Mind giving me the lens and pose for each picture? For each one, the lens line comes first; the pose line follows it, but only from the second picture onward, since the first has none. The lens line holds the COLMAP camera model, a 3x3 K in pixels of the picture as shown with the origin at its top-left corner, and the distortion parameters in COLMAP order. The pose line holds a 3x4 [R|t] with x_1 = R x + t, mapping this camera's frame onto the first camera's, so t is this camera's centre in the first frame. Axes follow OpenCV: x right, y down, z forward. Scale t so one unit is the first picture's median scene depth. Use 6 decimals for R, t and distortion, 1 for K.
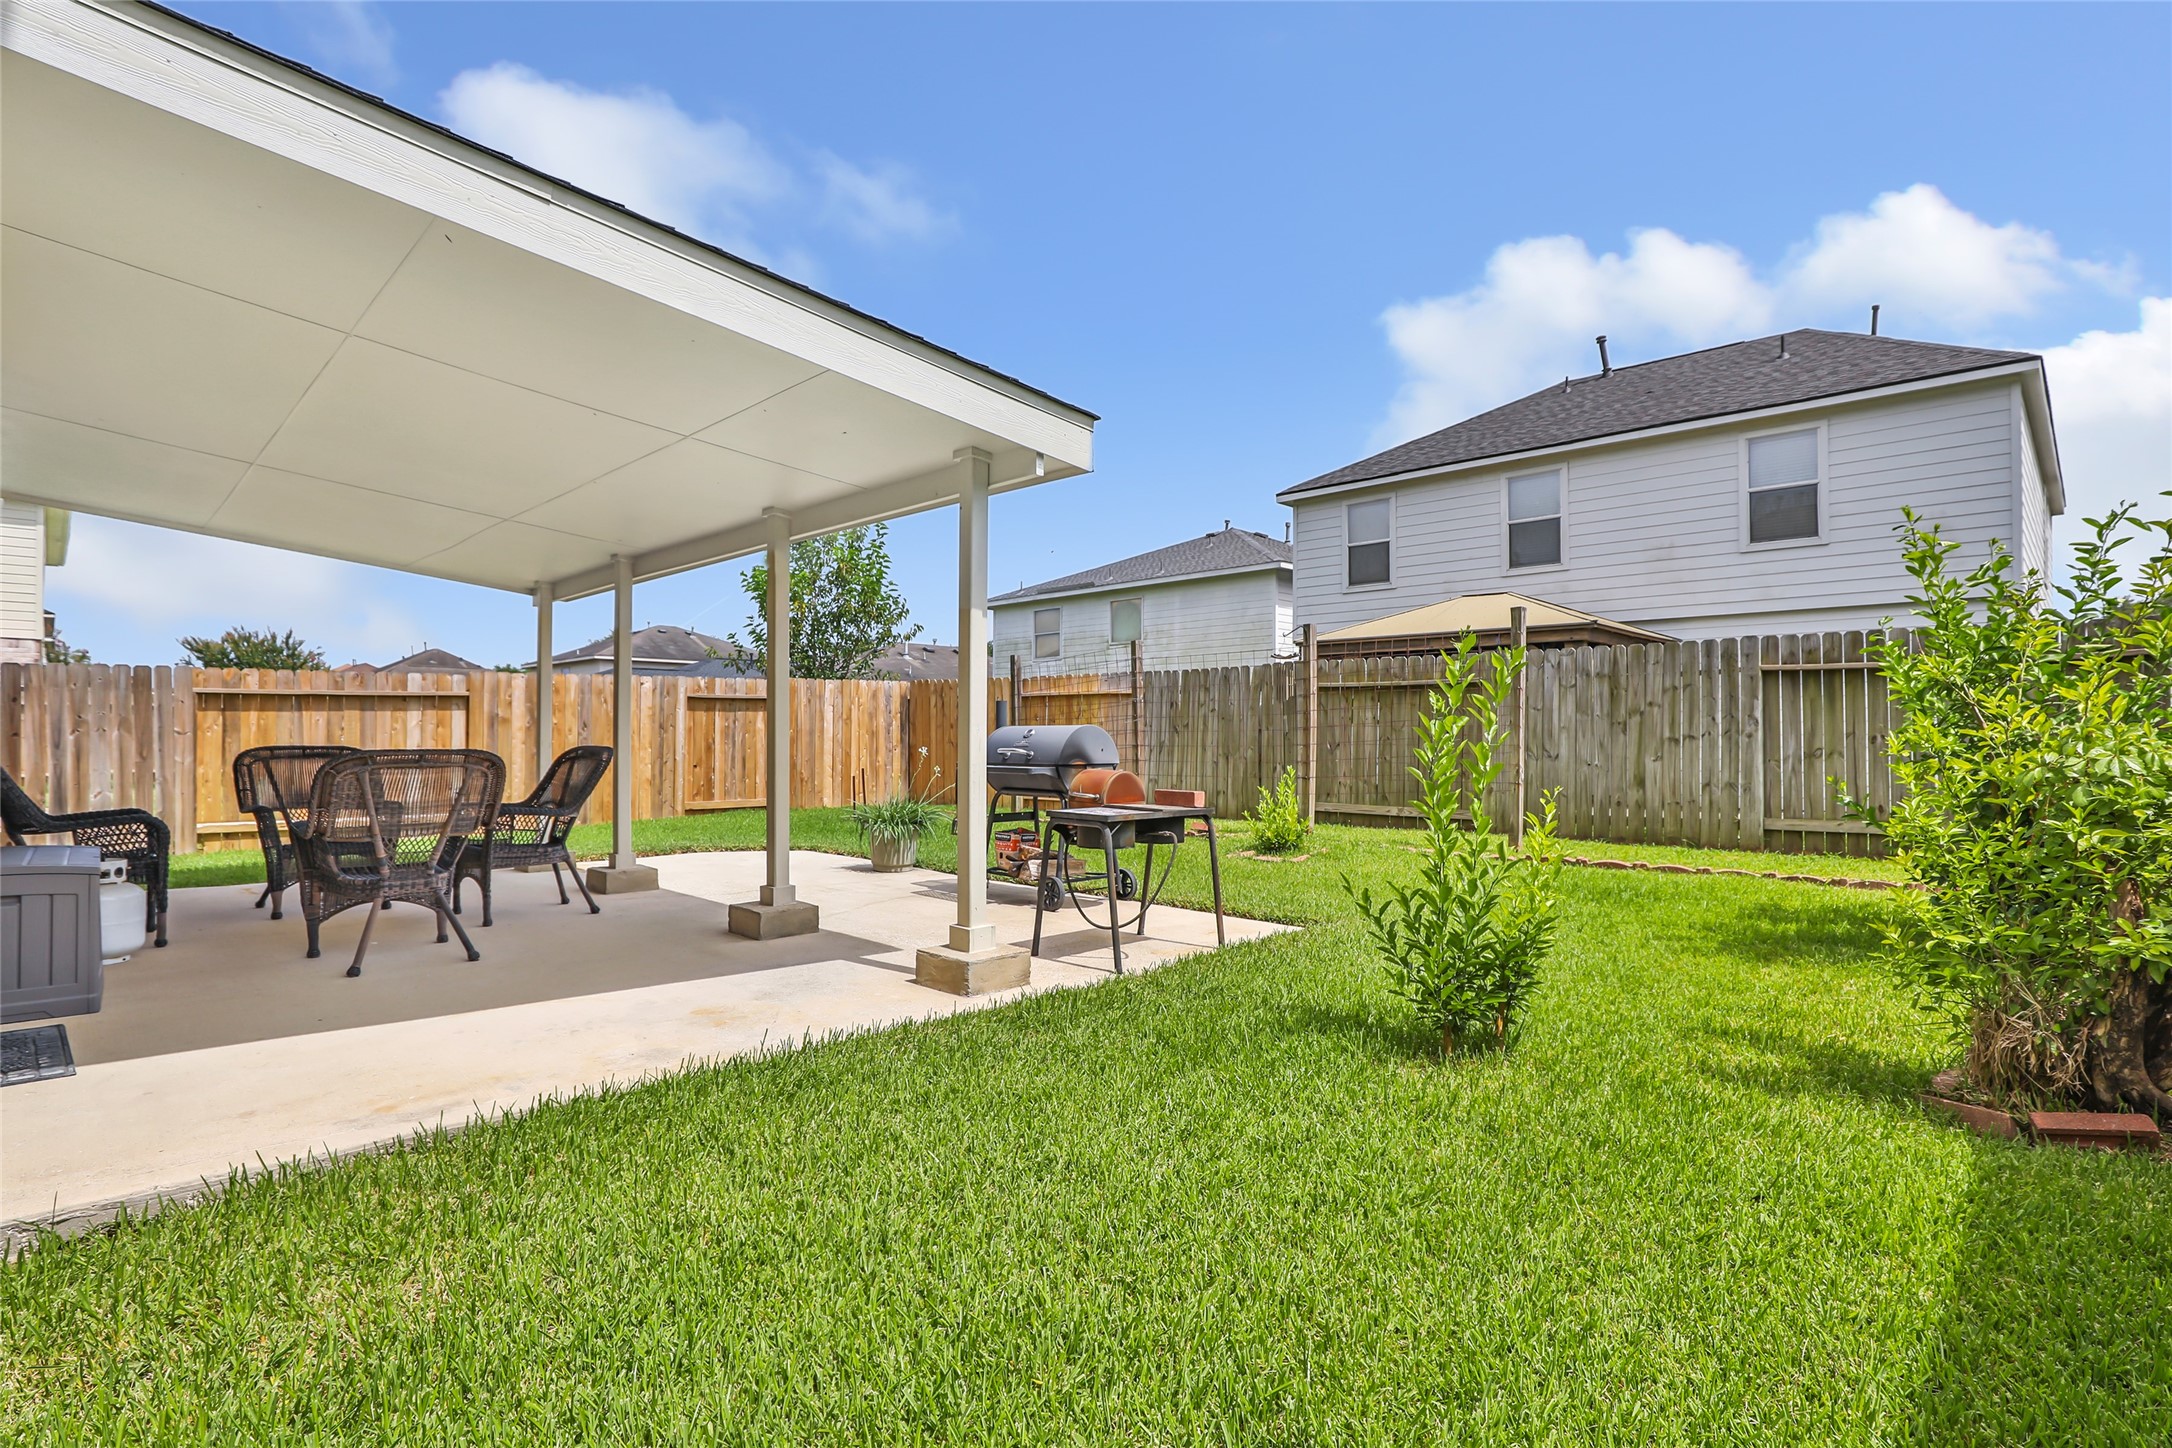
lens RADIAL K [[1007.5, 0, 1090.4], [0, 1007.5, 731.7], [0, 0, 1]] dist [0.019211, -0.000139]
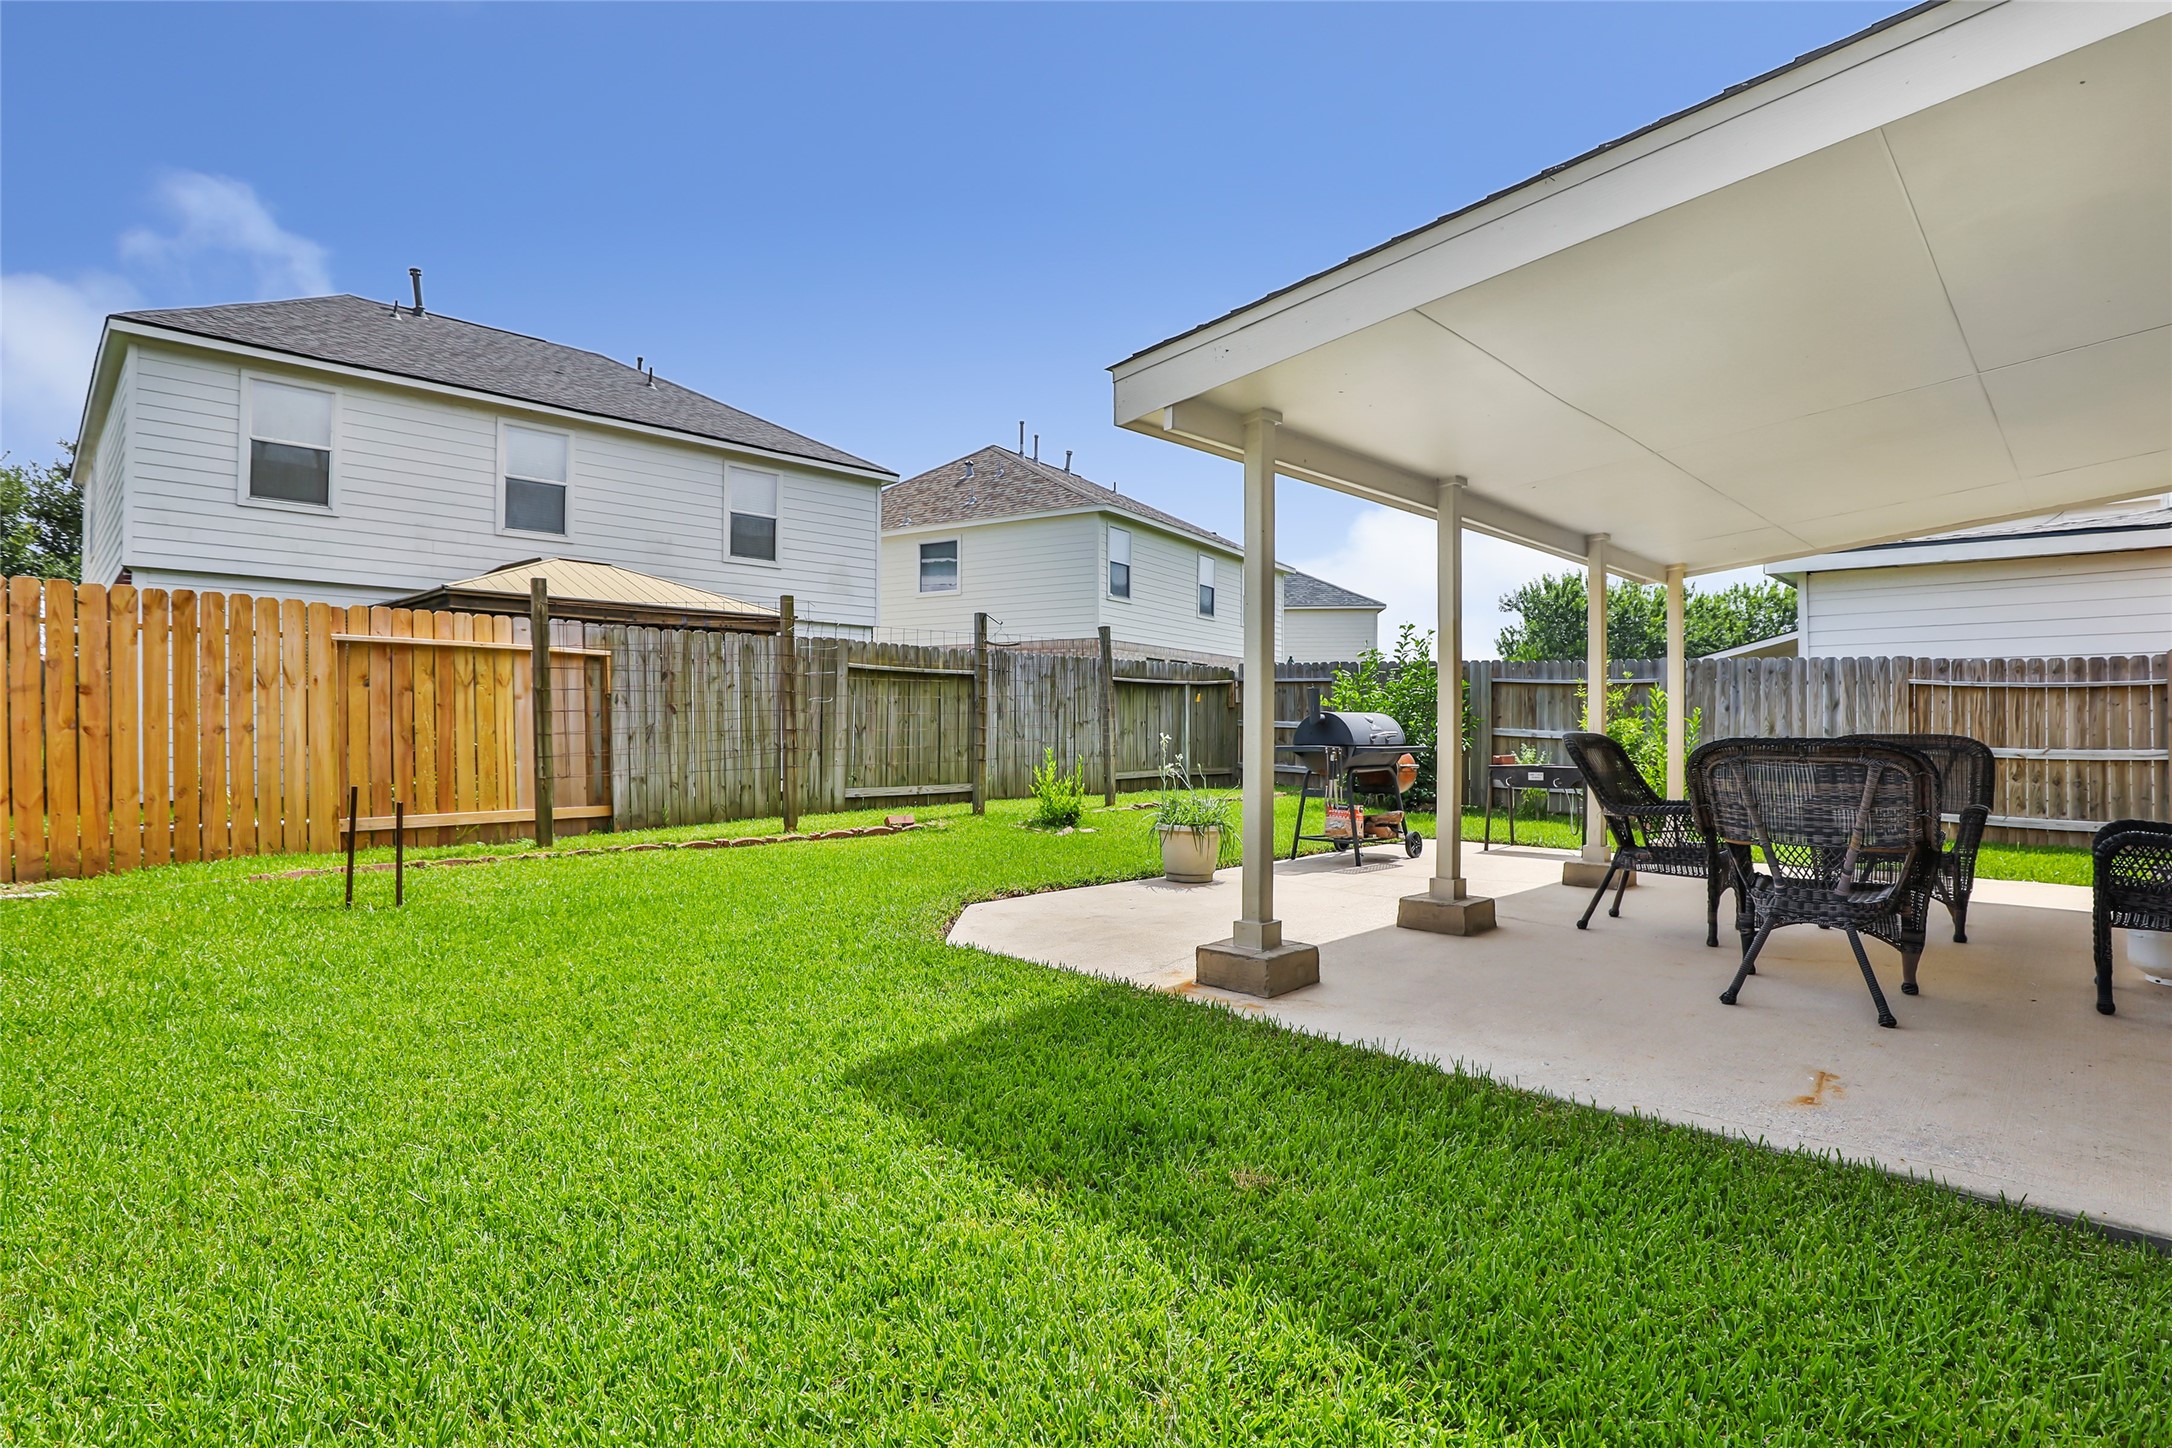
lens RADIAL K [[1007.5, 0, 1093.4], [0, 1007.5, 726.0], [0, 0, 1]] dist [0.019211, -0.000139]
pose [[0.099593, -0.005166, 0.995015, -0.583598], [-0.015798, 0.999852, 0.006772, -0.000026], [-0.994903, -0.016394, 0.099497, 0.553506]]
